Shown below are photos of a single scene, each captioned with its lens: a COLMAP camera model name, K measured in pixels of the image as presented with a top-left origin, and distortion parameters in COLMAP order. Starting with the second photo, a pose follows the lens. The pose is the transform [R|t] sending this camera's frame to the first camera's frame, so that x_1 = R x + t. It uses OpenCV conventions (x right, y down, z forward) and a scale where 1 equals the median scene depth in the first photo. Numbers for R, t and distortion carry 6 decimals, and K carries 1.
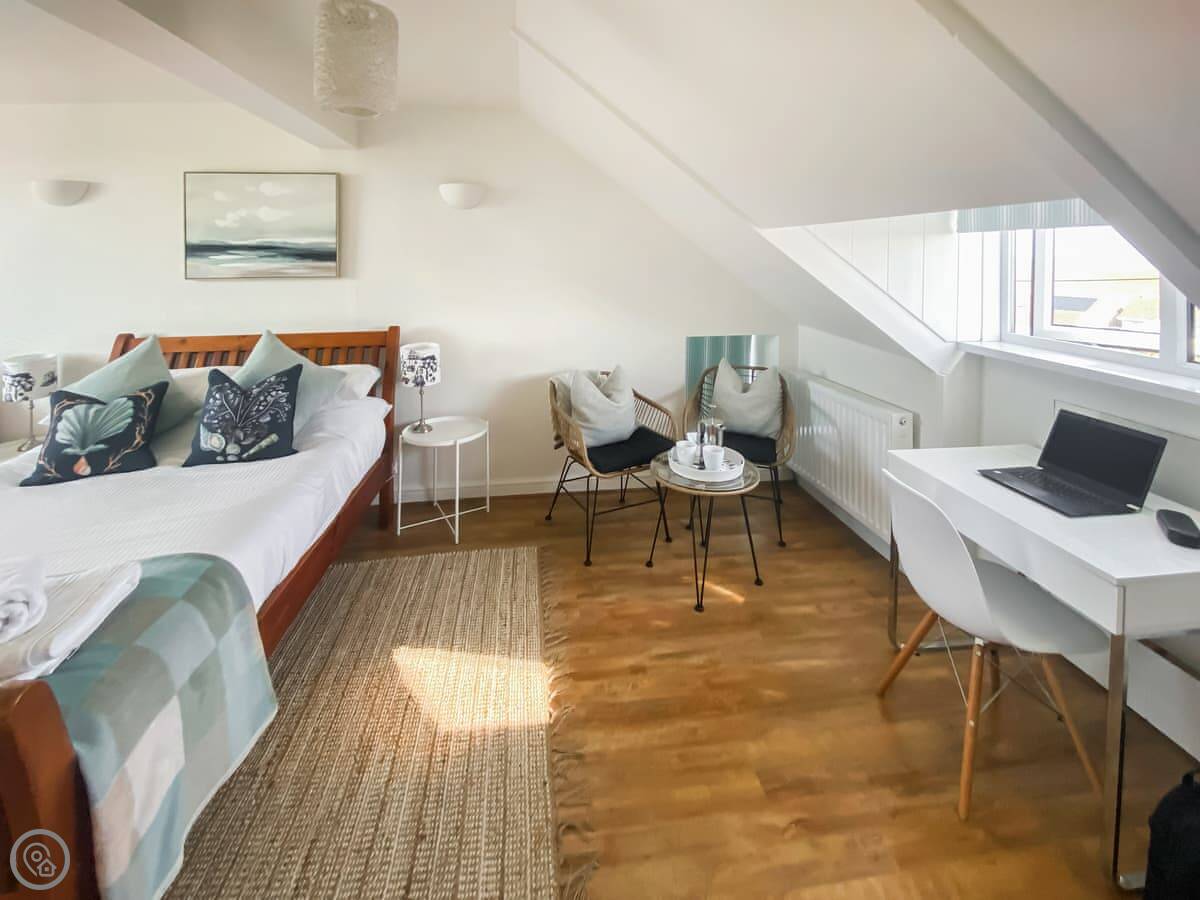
lens RADIAL K [[983.2, 0, 600.0], [0, 983.2, 450.0], [0, 0, 1]] dist [0.008117, -0.002091]
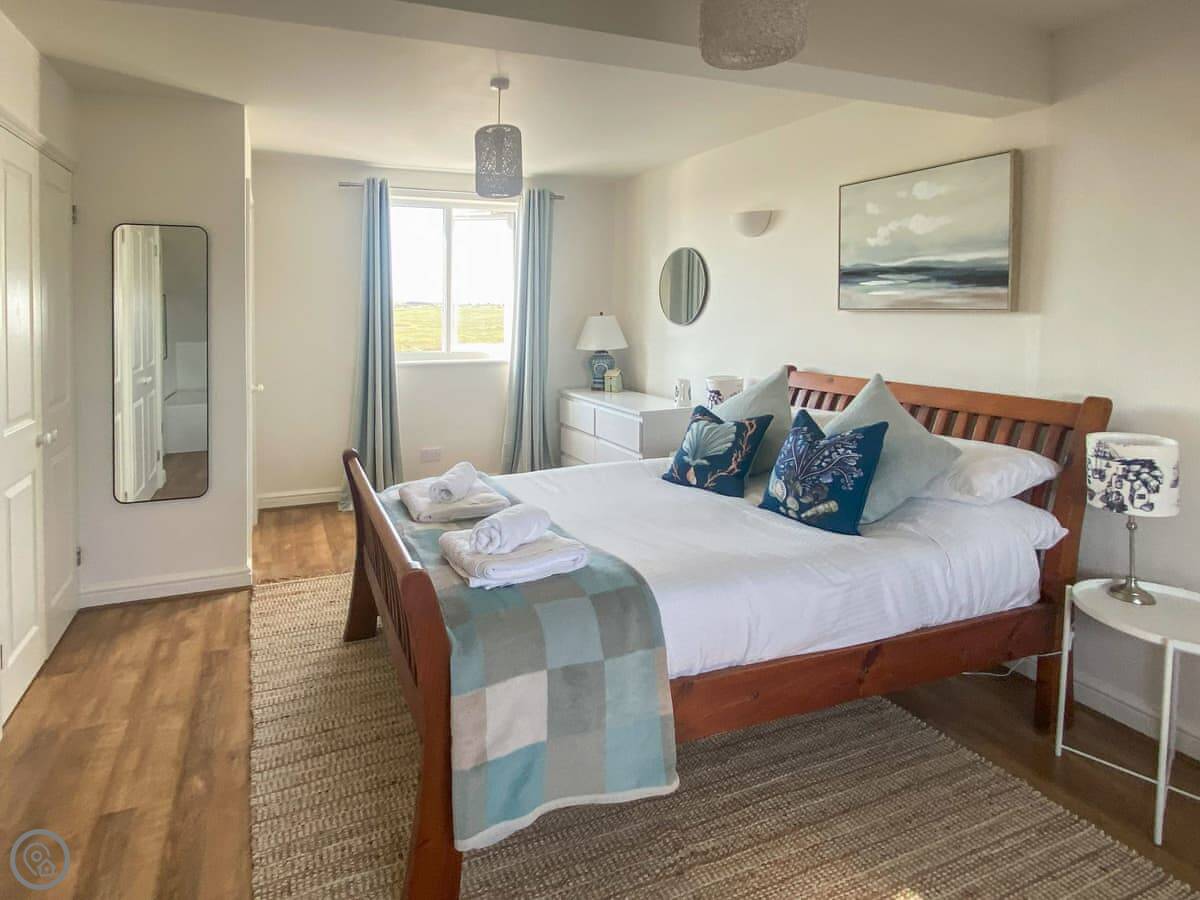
lens RADIAL K [[938.5, 0, 599.9], [0, 938.5, 466.1], [0, 0, 1]] dist [0.044494, -0.001715]
pose [[-0.176052, 0.121732, -0.976825, 0.443631], [-0.246058, 0.955382, 0.163406, -0.122162], [0.953132, 0.269123, -0.138244, 0.928385]]
